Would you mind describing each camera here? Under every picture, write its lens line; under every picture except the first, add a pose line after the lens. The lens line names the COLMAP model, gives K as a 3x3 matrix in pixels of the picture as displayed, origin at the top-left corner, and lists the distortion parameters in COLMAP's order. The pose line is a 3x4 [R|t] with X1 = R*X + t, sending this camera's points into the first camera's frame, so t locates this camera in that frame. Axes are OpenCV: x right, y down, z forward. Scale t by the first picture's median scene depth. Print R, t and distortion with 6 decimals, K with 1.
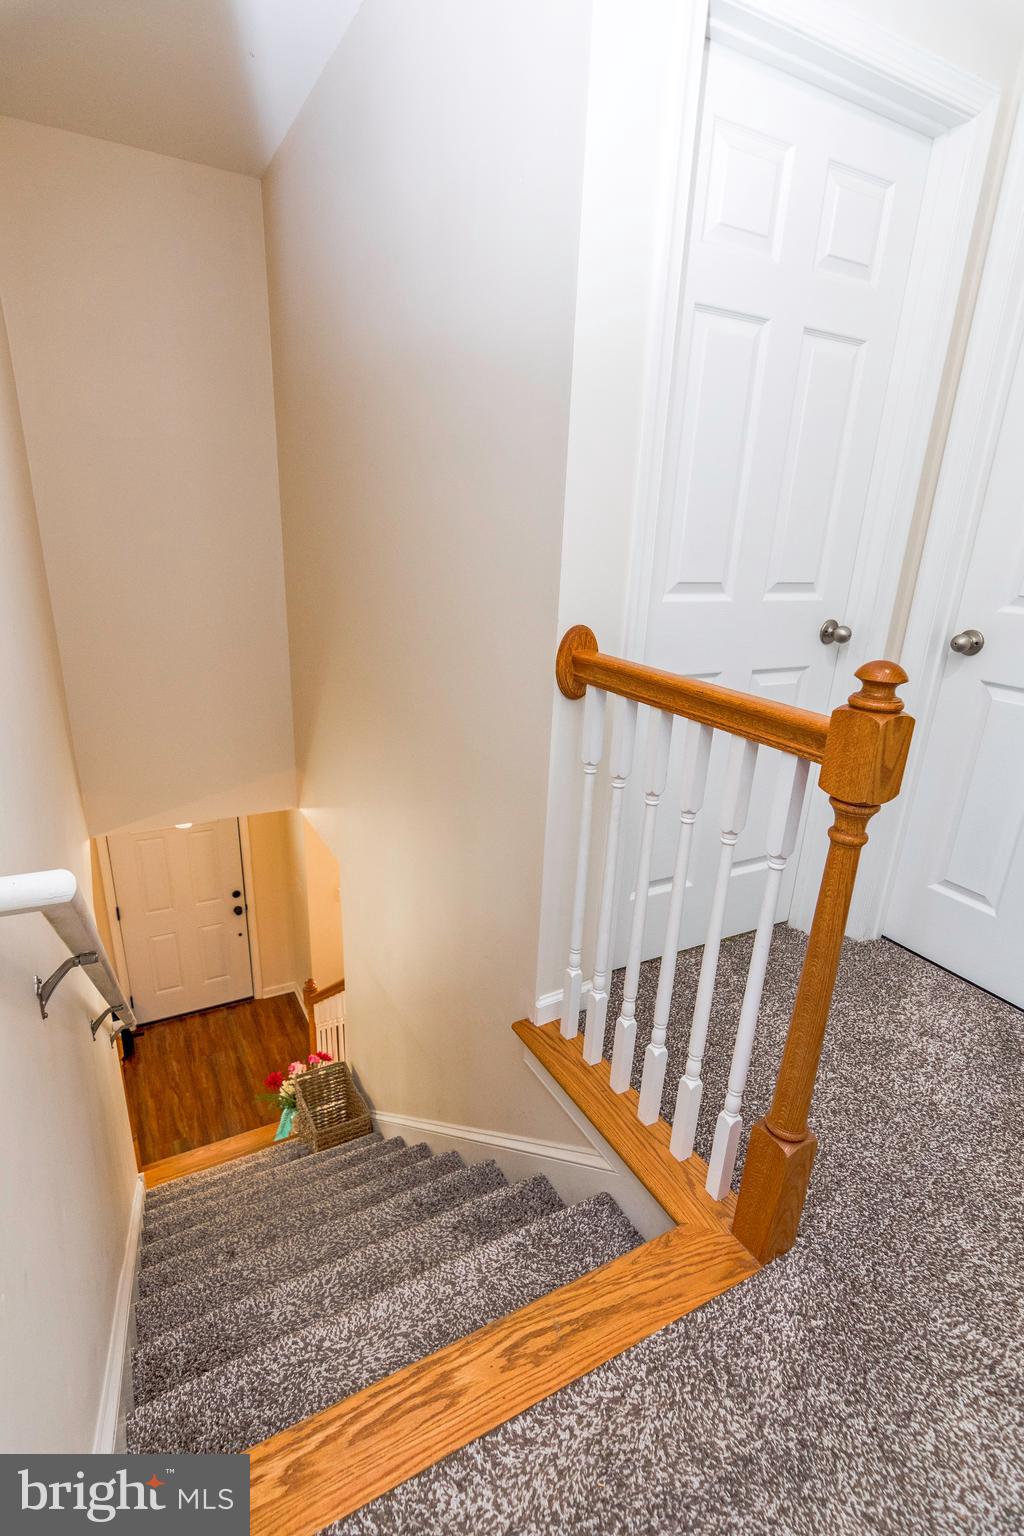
lens RADIAL K [[737.0, 0, 490.6], [0, 737.0, 789.5], [0, 0, 1]] dist [-0.006241, 0.002281]
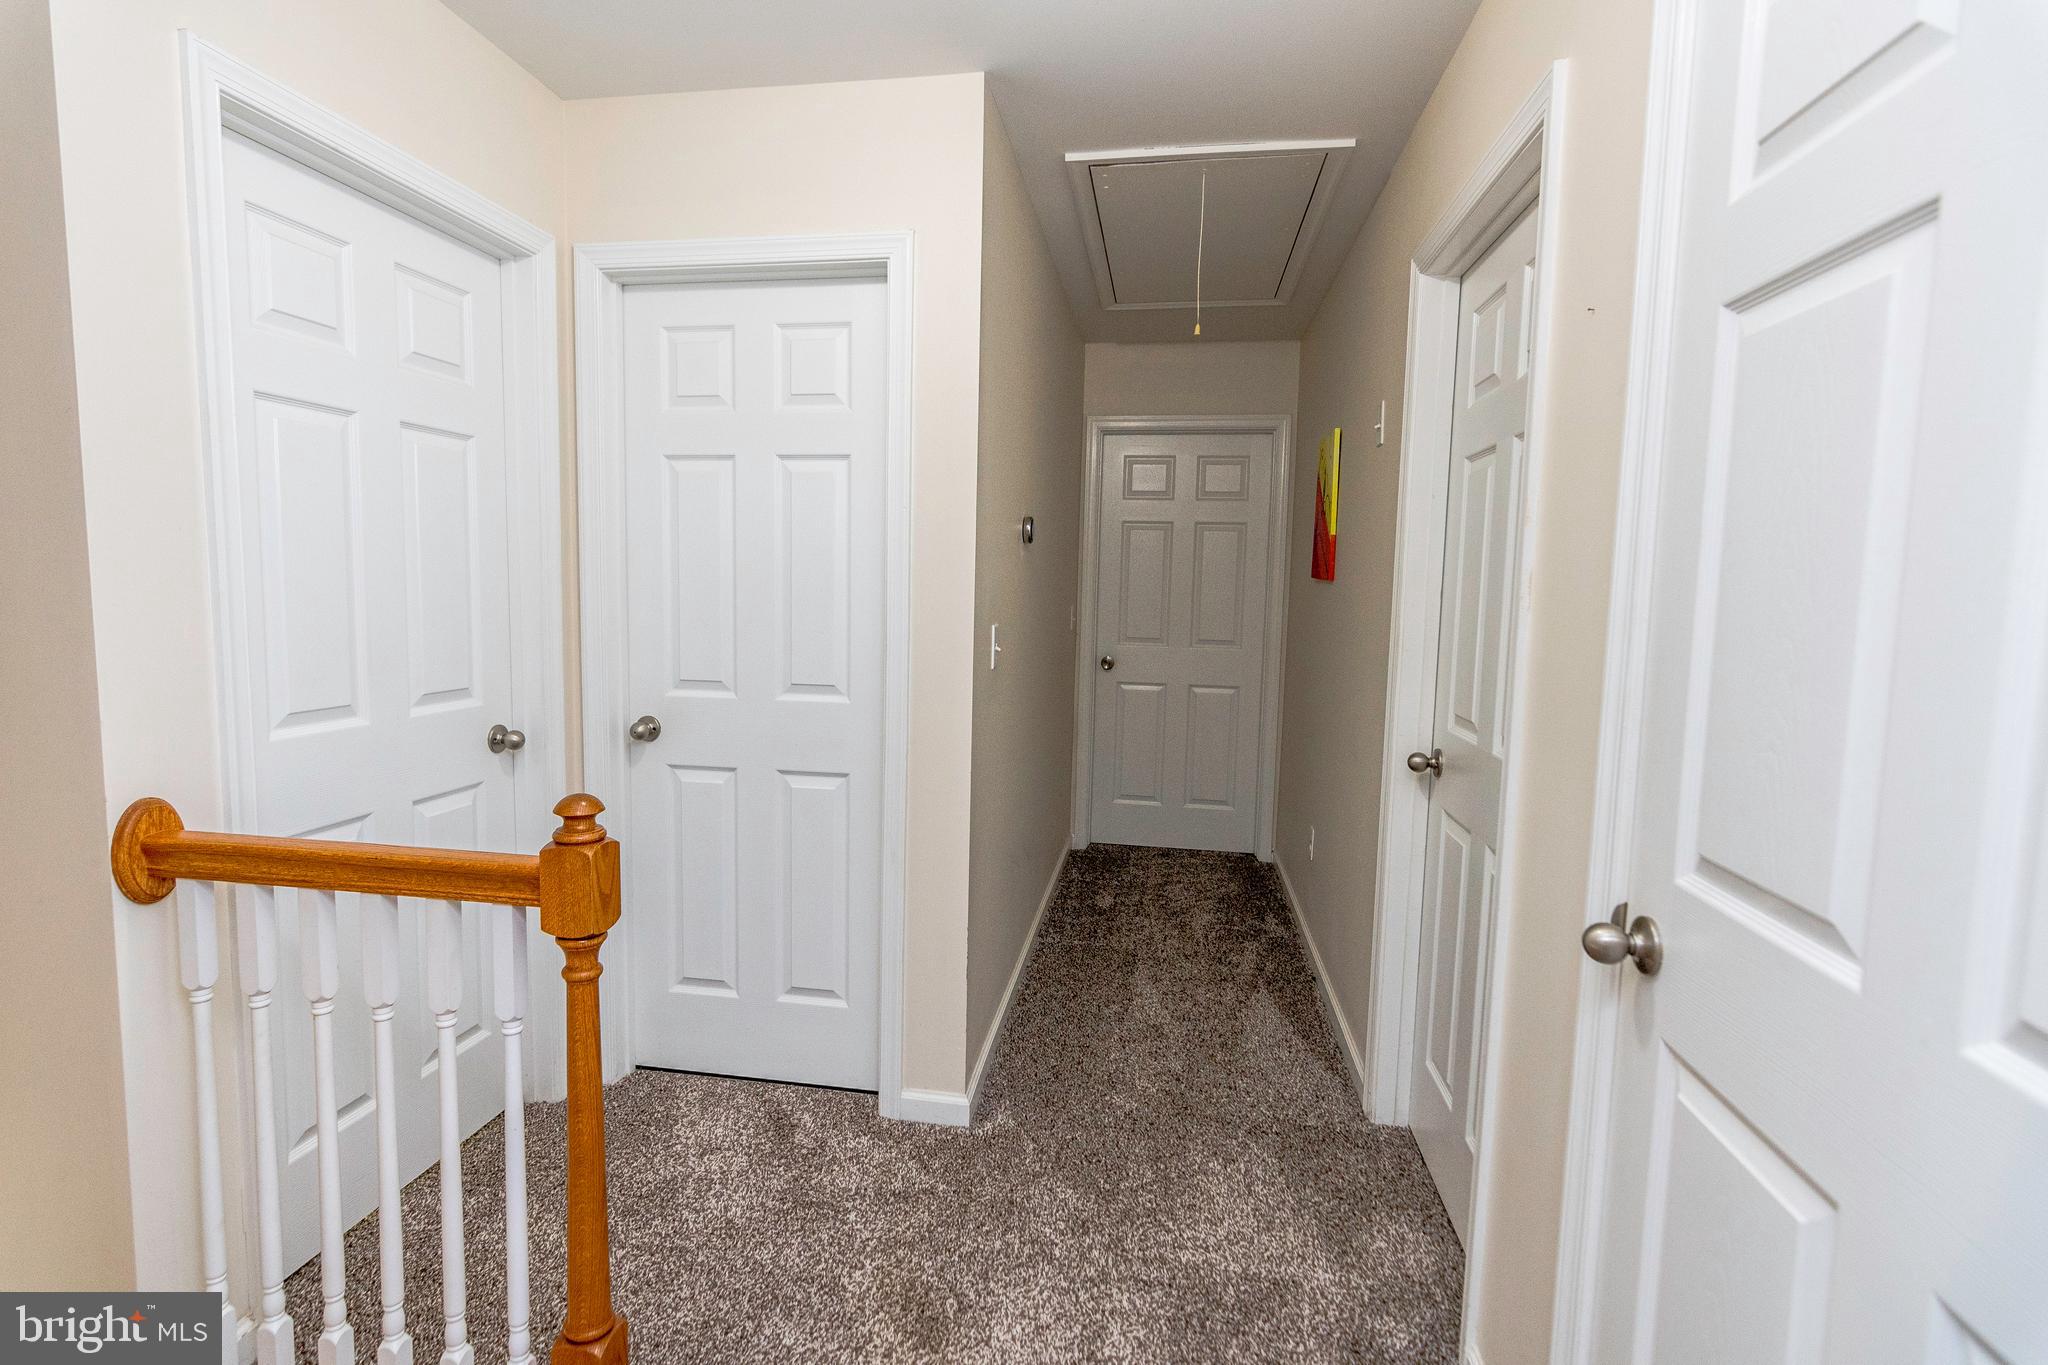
lens RADIAL K [[982.7, 0, 1018.7], [0, 982.7, 677.1], [0, 0, 1]] dist [-0.006241, 0.002281]
pose [[0.591517, -0.092203, 0.801004, -0.140607], [0.266029, 0.960127, -0.085935, -0.036423], [-0.761142, 0.263922, 0.592460, -0.246391]]
